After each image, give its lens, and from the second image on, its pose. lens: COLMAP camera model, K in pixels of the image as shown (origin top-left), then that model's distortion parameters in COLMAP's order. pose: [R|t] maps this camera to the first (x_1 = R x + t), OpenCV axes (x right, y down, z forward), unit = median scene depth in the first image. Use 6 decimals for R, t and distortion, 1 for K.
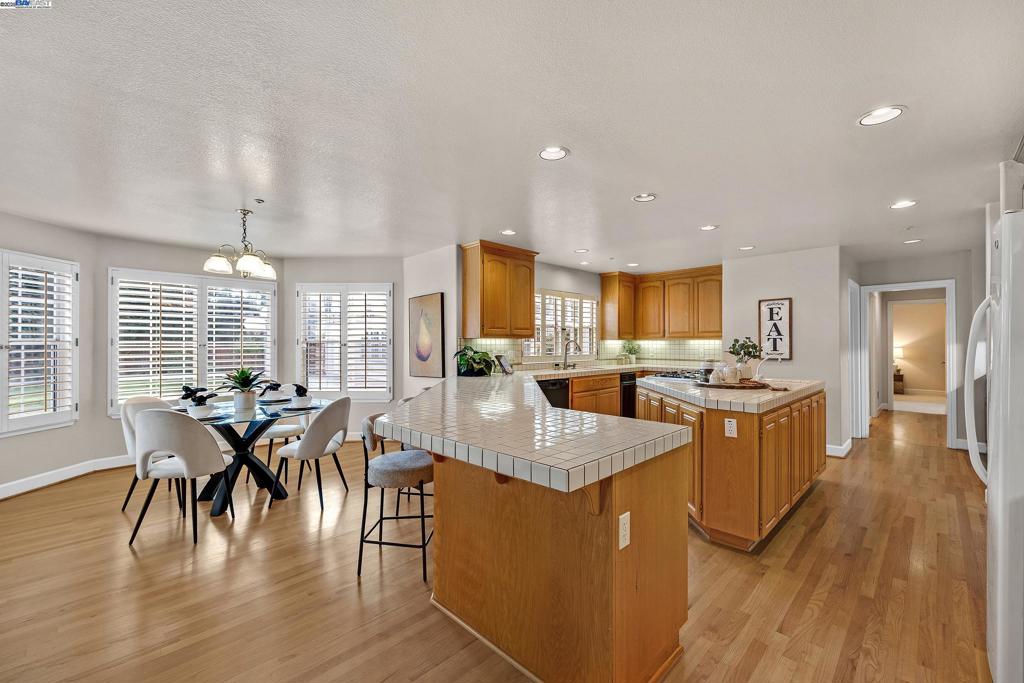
lens RADIAL K [[416.6, 0, 512.0], [0, 416.6, 341.5], [0, 0, 1]] dist [-0.000486, -0.000182]
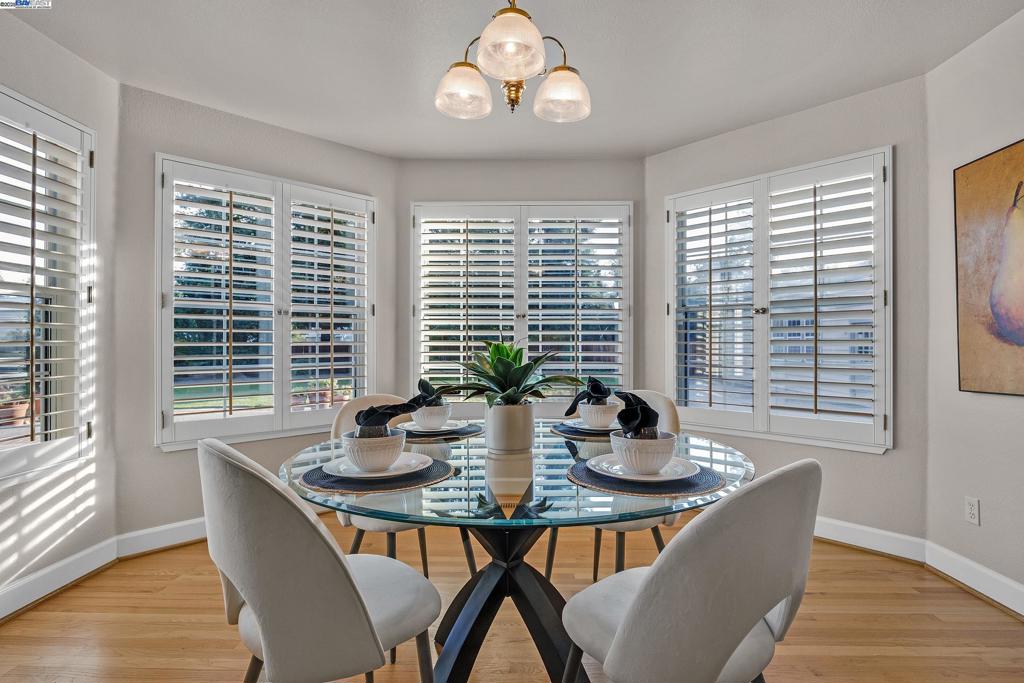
lens RADIAL K [[511.3, 0, 512.0], [0, 511.3, 341.5], [0, 0, 1]] dist [-0.020028, -0.000079]
pose [[0.690382, 0.001419, -0.723444, -0.206947], [-0.000159, 0.999998, 0.001810, 0.043378], [0.723445, -0.001135, 0.690381, 0.458371]]
